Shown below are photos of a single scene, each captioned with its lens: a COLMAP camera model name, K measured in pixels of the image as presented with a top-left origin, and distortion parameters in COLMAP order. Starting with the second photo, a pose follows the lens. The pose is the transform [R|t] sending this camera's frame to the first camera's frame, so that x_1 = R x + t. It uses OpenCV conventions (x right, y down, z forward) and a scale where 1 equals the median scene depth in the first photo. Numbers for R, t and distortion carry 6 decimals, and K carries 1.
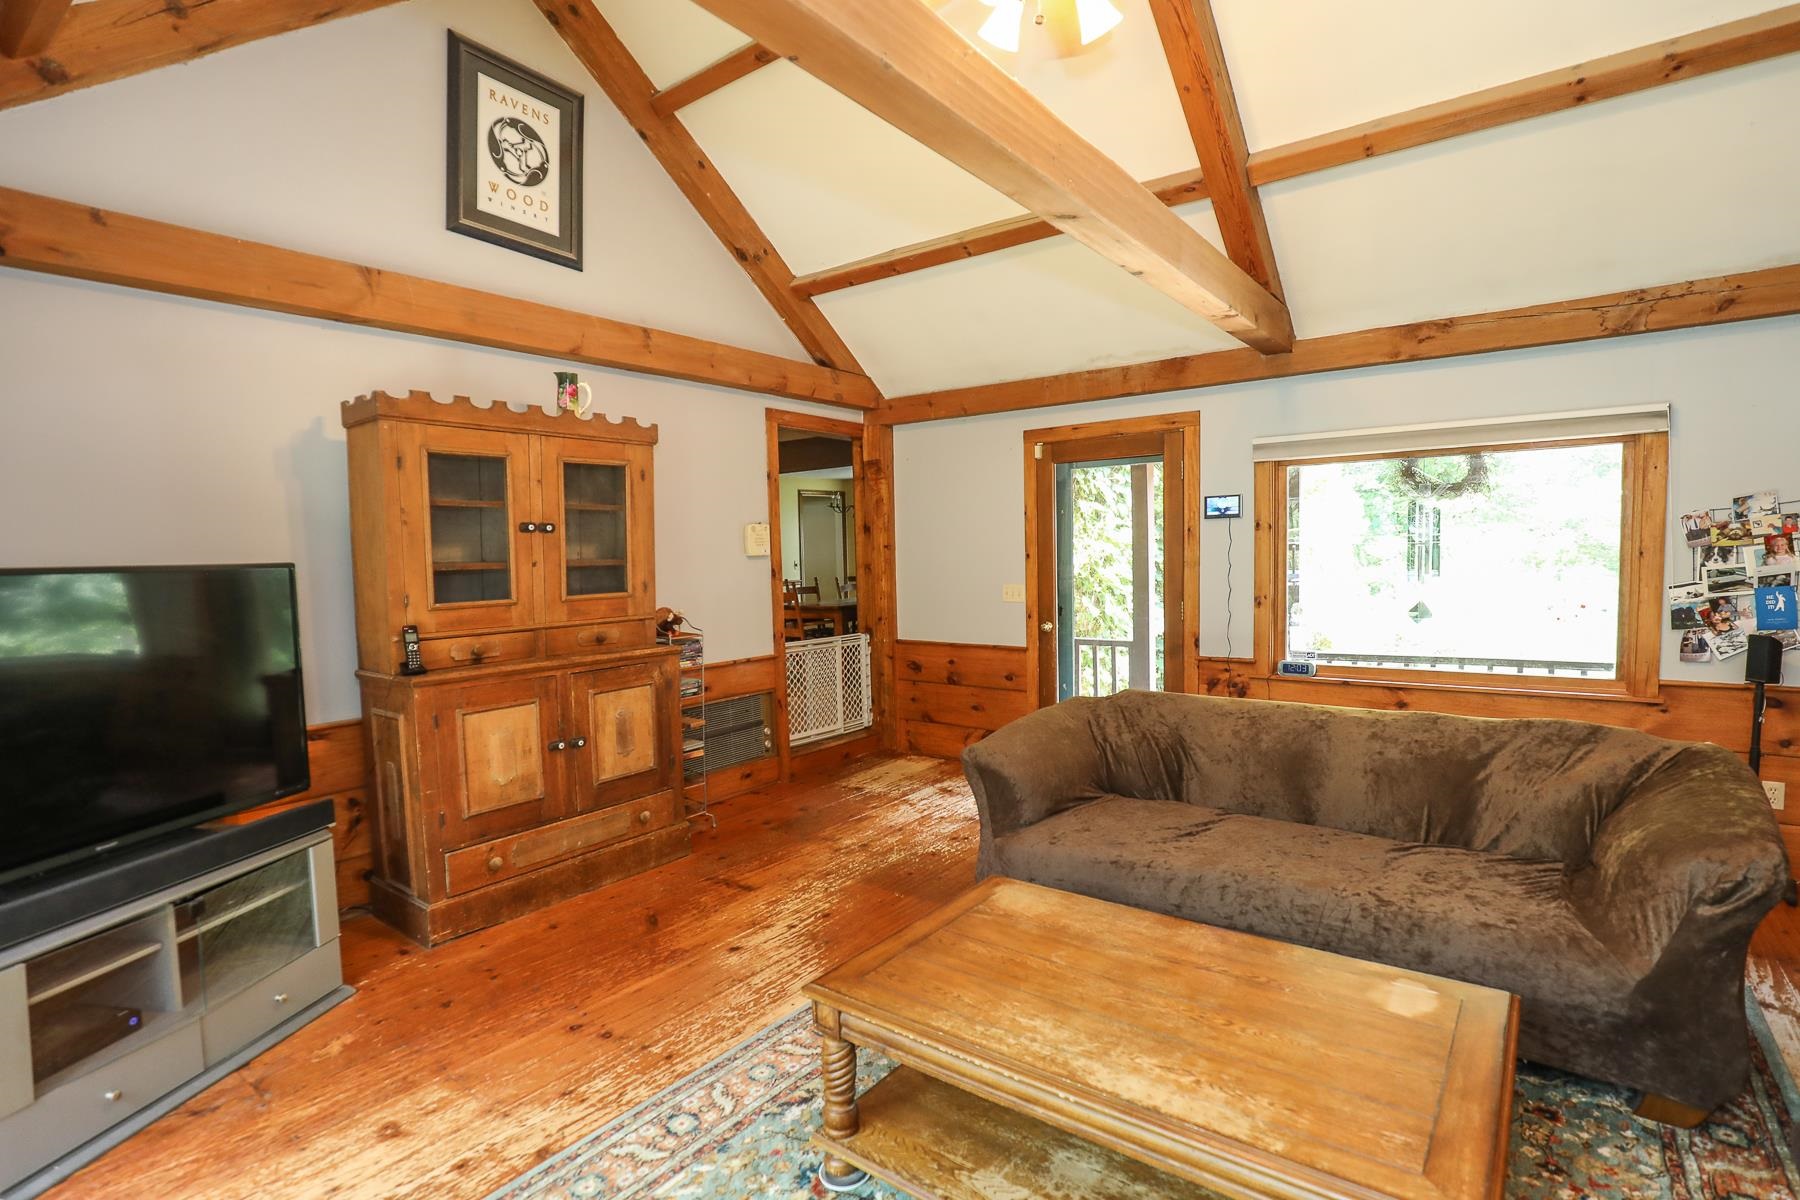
lens RADIAL K [[871.8, 0, 904.9], [0, 871.8, 611.7], [0, 0, 1]] dist [-0.028781, 0.001276]
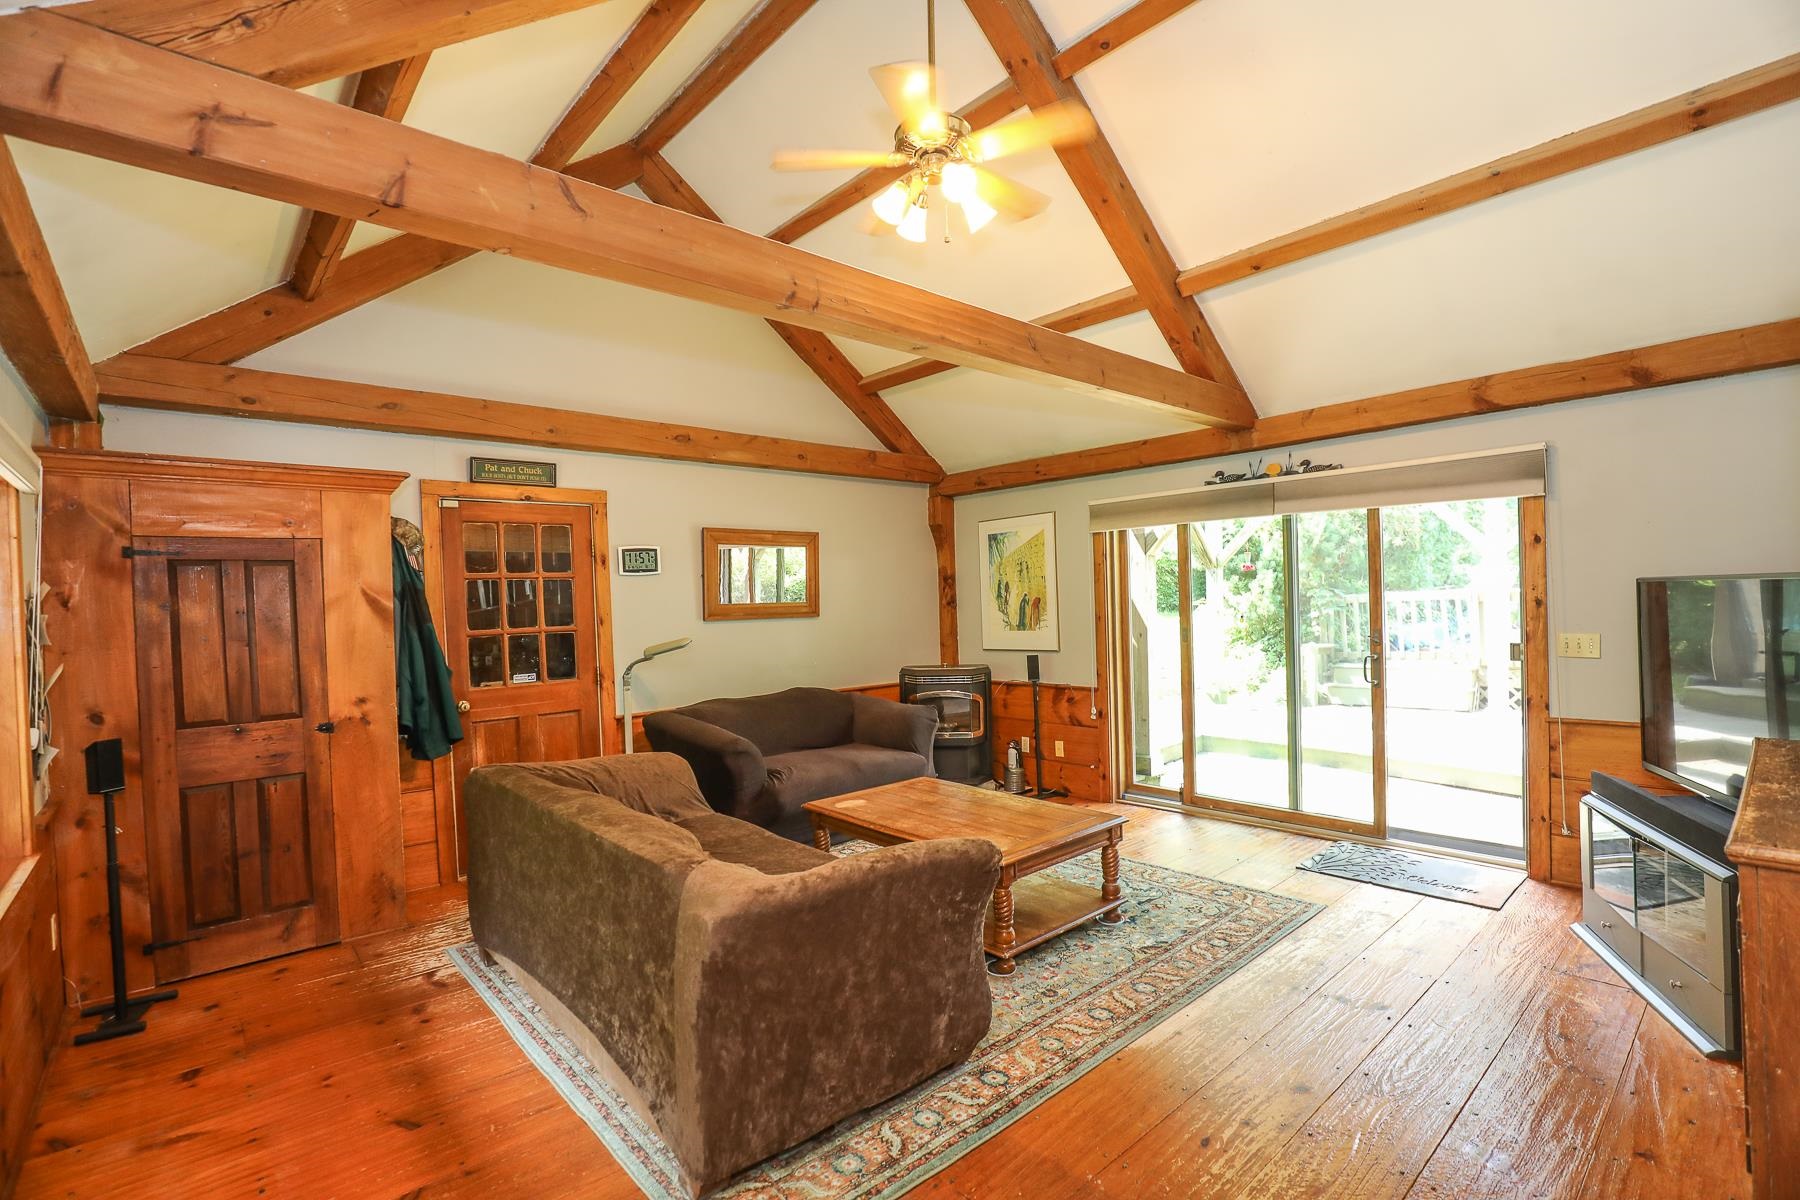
lens RADIAL K [[818.0, 0, 914.3], [0, 818.0, 608.7], [0, 0, 1]] dist [-0.030765, 0.003384]
pose [[-0.982460, 0.053978, 0.178490, -0.000177], [0.067946, 0.995008, 0.073088, -0.105445], [-0.173653, 0.083933, -0.981224, 1.465499]]
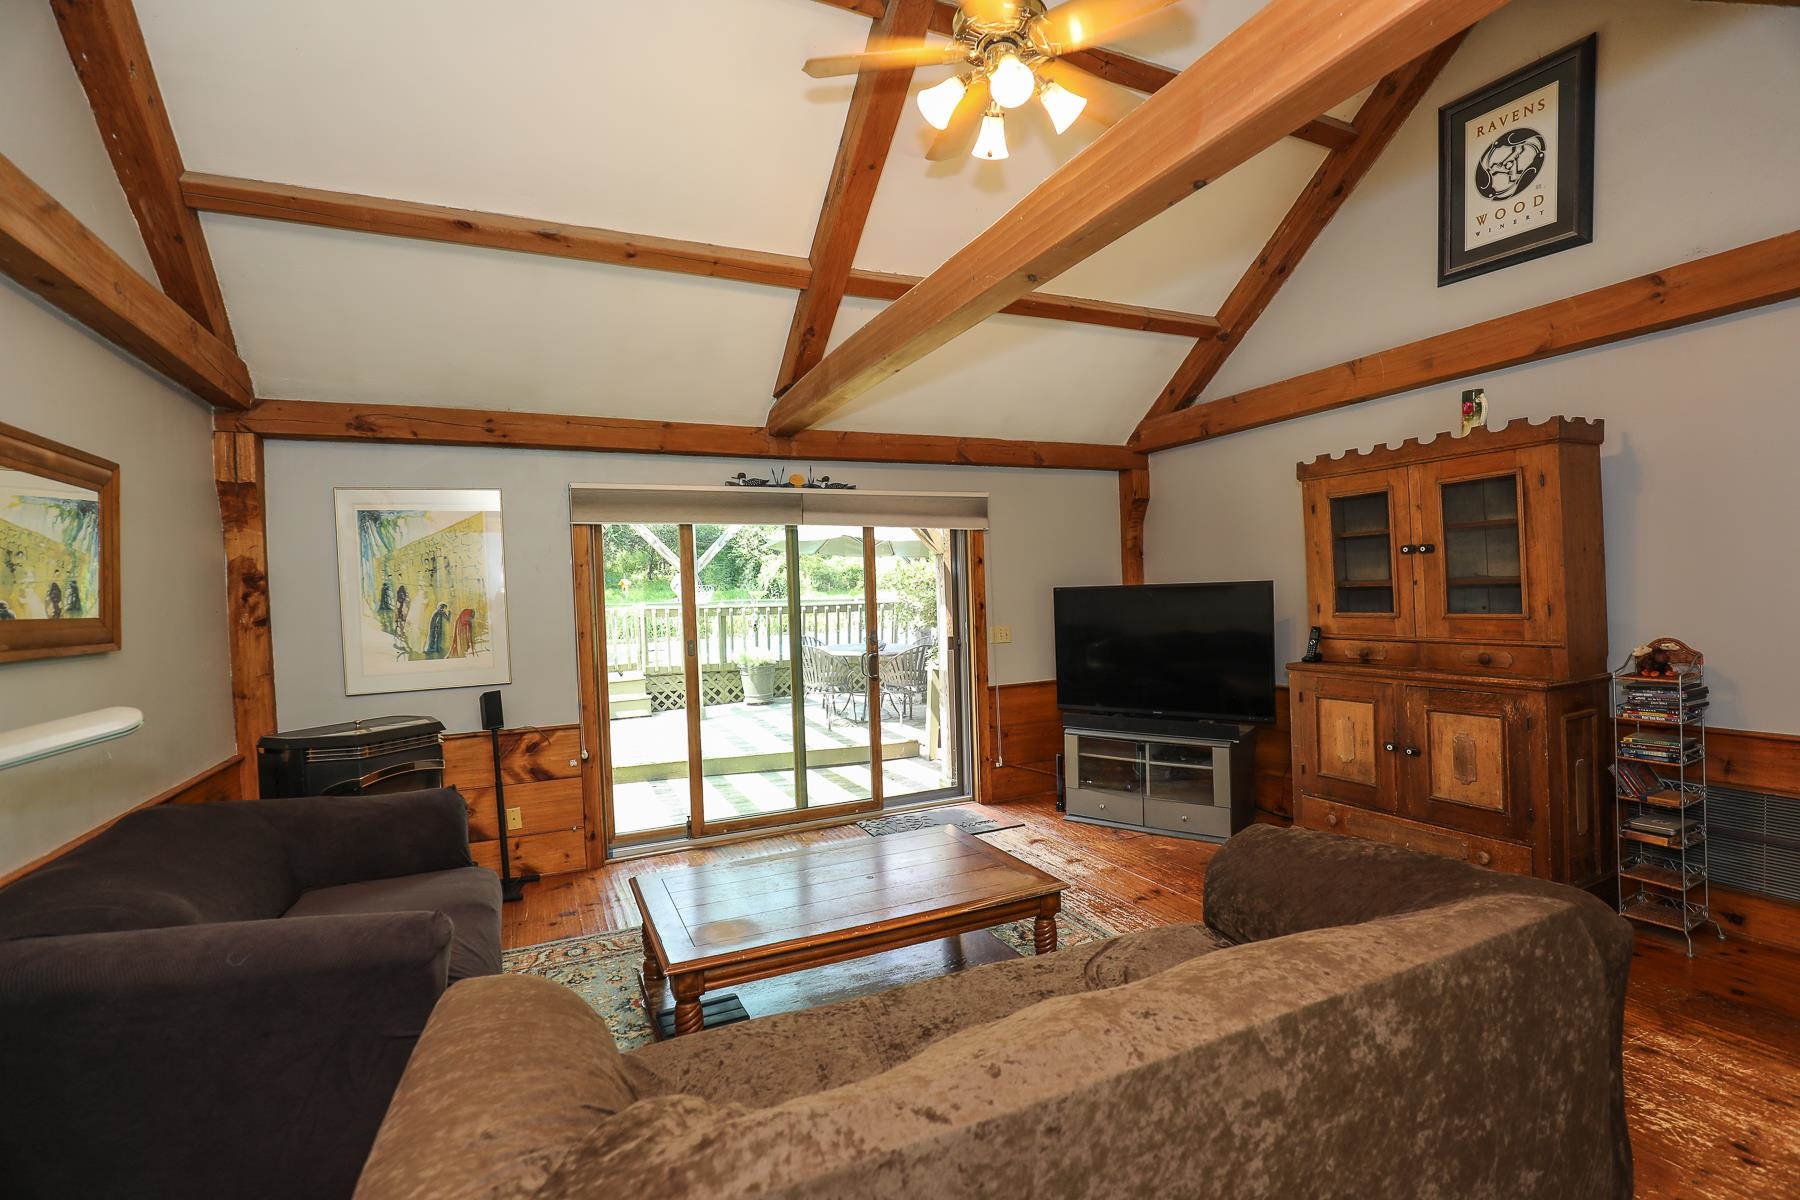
lens RADIAL K [[818.0, 0, 914.3], [0, 818.0, 608.7], [0, 0, 1]] dist [-0.030765, 0.003384]
pose [[-0.457375, 0.058394, -0.887355, 0.755715], [-0.015774, 0.997152, 0.073750, -0.085160], [0.889134, 0.047729, -0.455151, 0.881959]]
